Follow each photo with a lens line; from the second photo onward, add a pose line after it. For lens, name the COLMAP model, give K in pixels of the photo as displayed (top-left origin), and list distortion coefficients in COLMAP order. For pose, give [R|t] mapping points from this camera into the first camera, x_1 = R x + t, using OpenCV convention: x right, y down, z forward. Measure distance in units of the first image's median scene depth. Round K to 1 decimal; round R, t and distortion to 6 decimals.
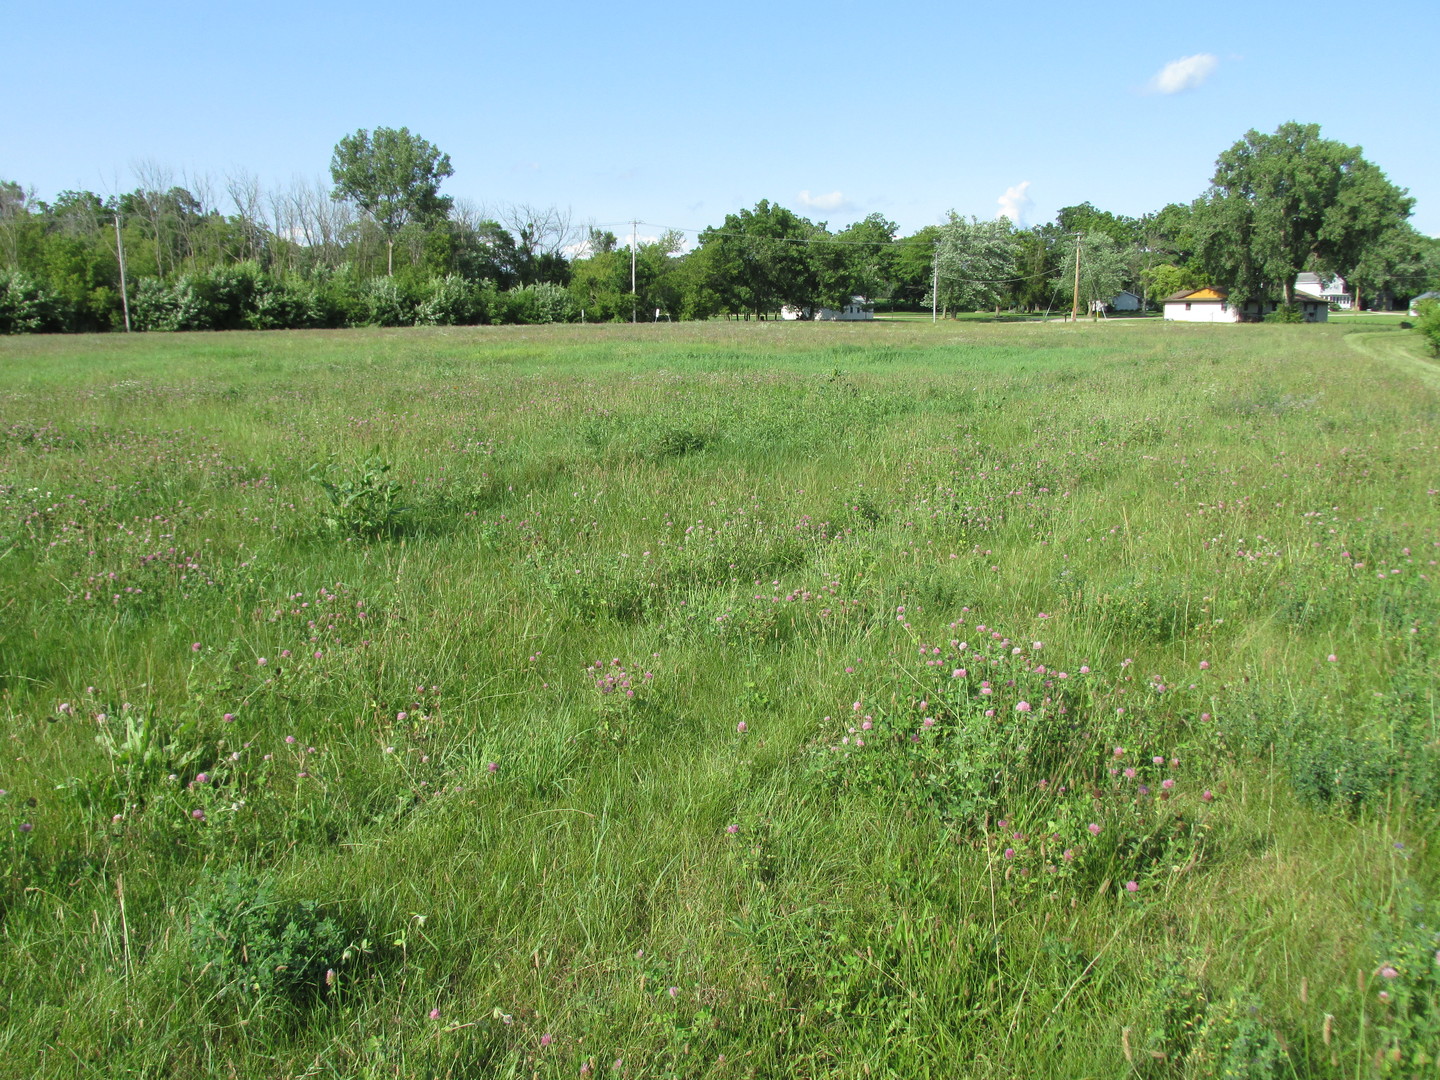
lens RADIAL K [[1173.4, 0, 720.0], [0, 1173.4, 540.0], [0, 0, 1]] dist [-0.039457, -0.002833]
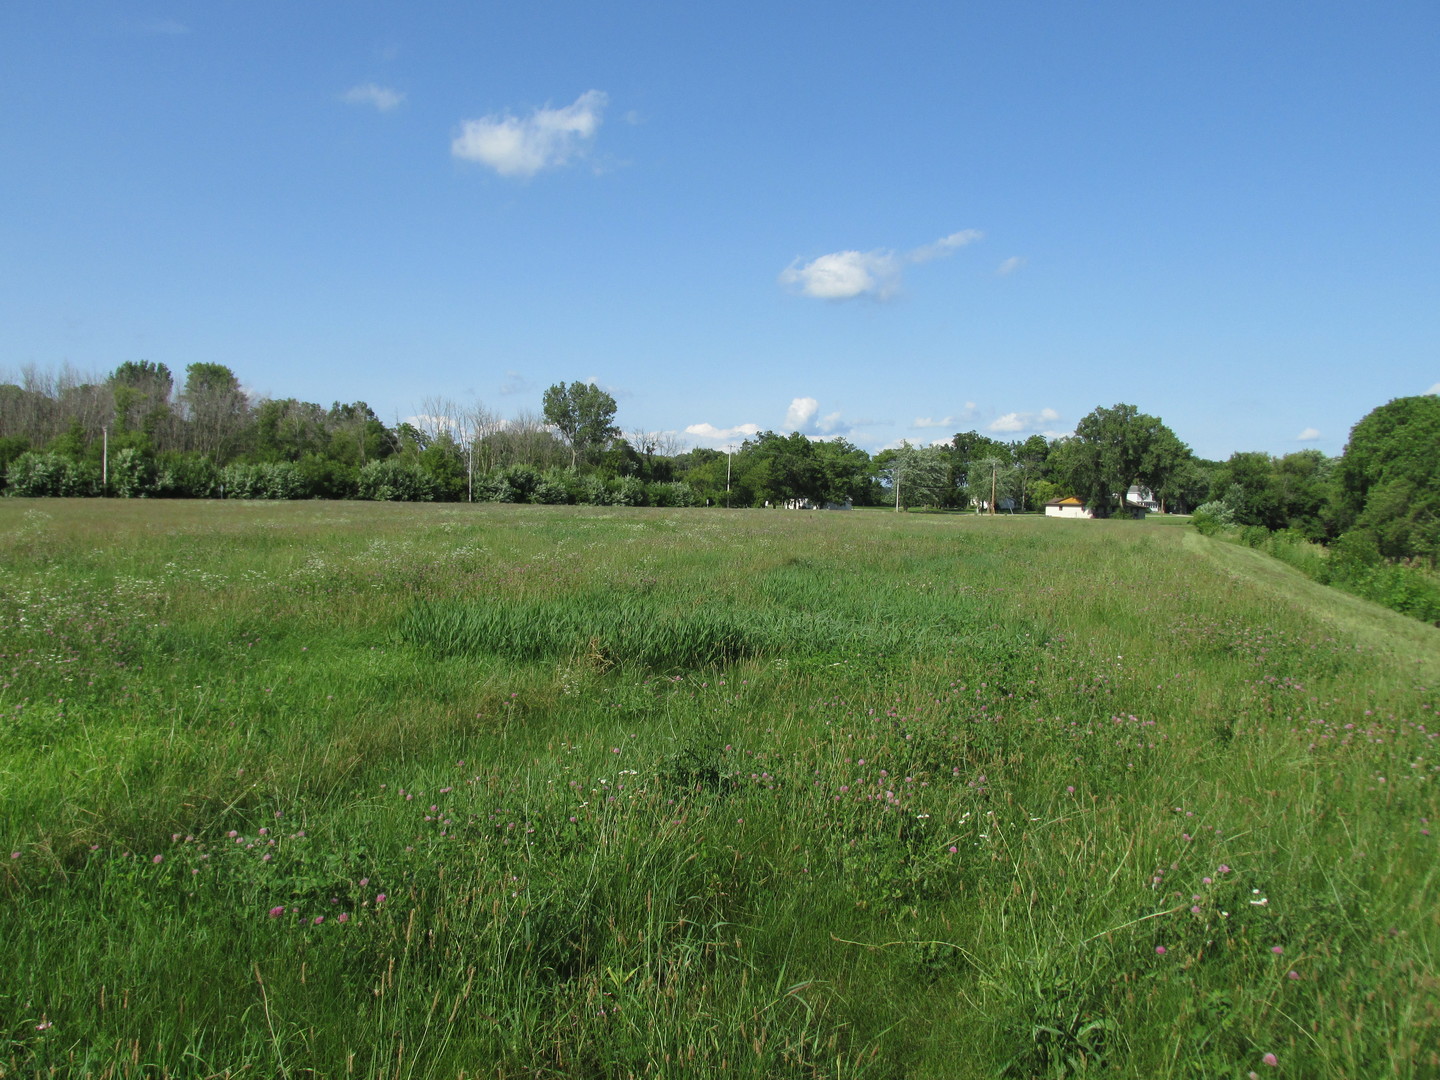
lens RADIAL K [[1174.1, 0, 724.6], [0, 1174.1, 540.3], [0, 0, 1]] dist [-0.038219, 0.004853]
pose [[0.990212, 0.026942, 0.136948, -0.309925], [-0.005031, 0.987444, -0.157888, 0.111461], [-0.139483, 0.155653, 0.977914, -0.561754]]
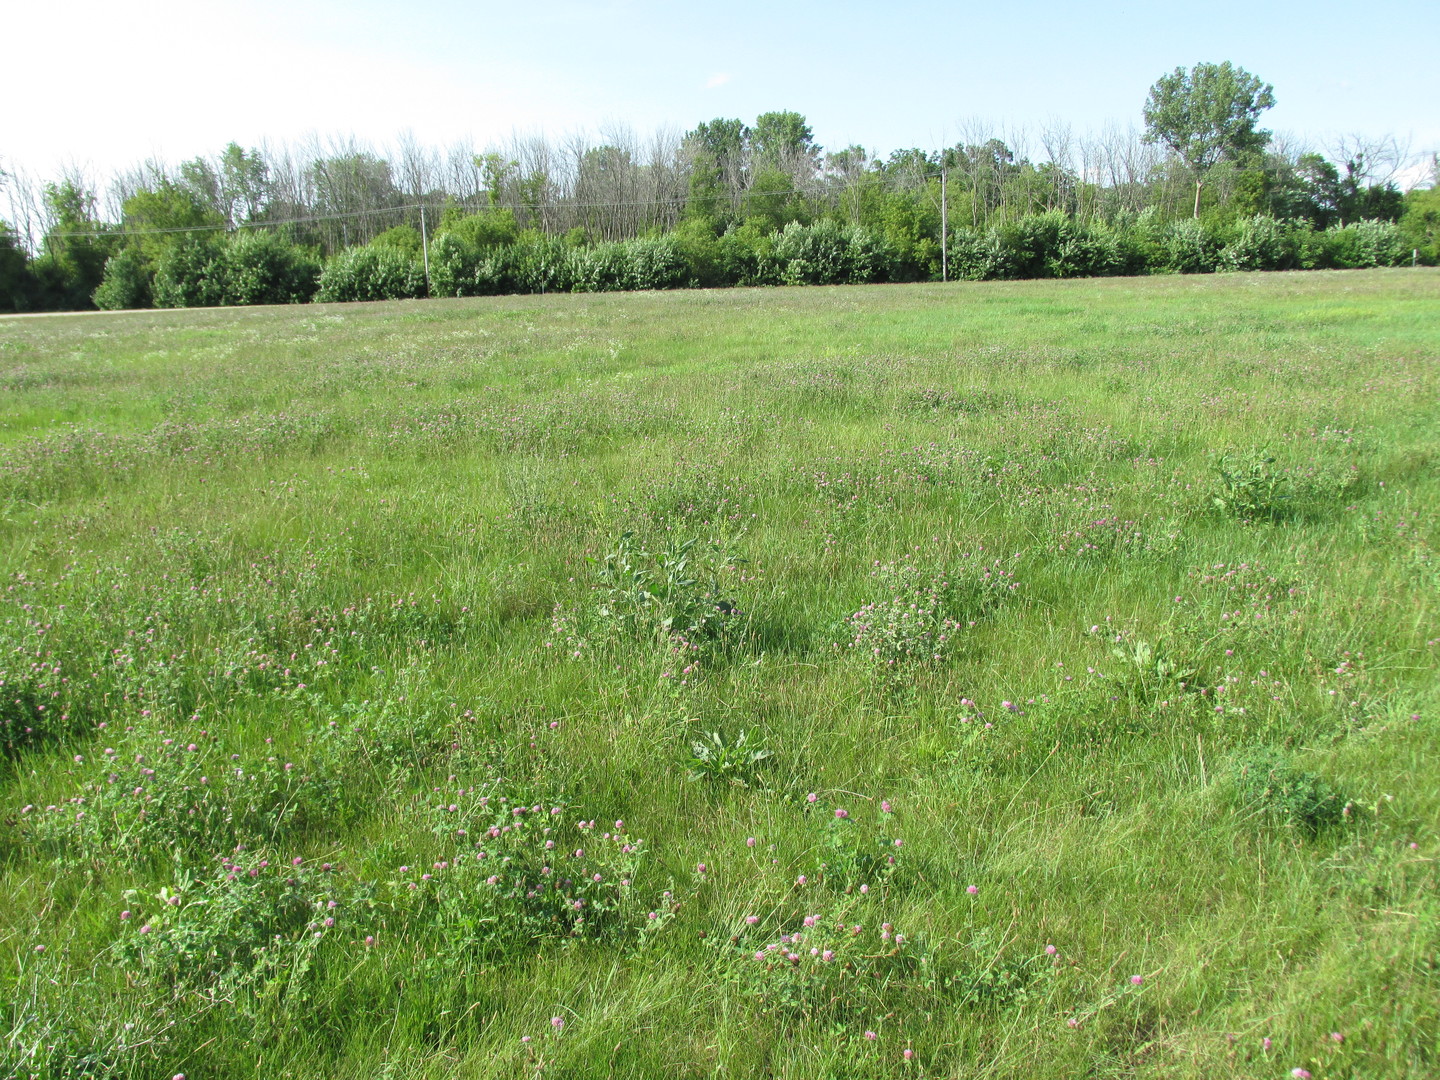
lens RADIAL K [[1185.0, 0, 752.0], [0, 1185.0, 525.8], [0, 0, 1]] dist [-0.018865, -0.002781]
pose [[0.817535, 0.104208, -0.566372, -0.001741], [-0.084284, 0.994553, 0.061329, -0.001385], [0.569678, -0.002403, 0.821865, -0.015642]]
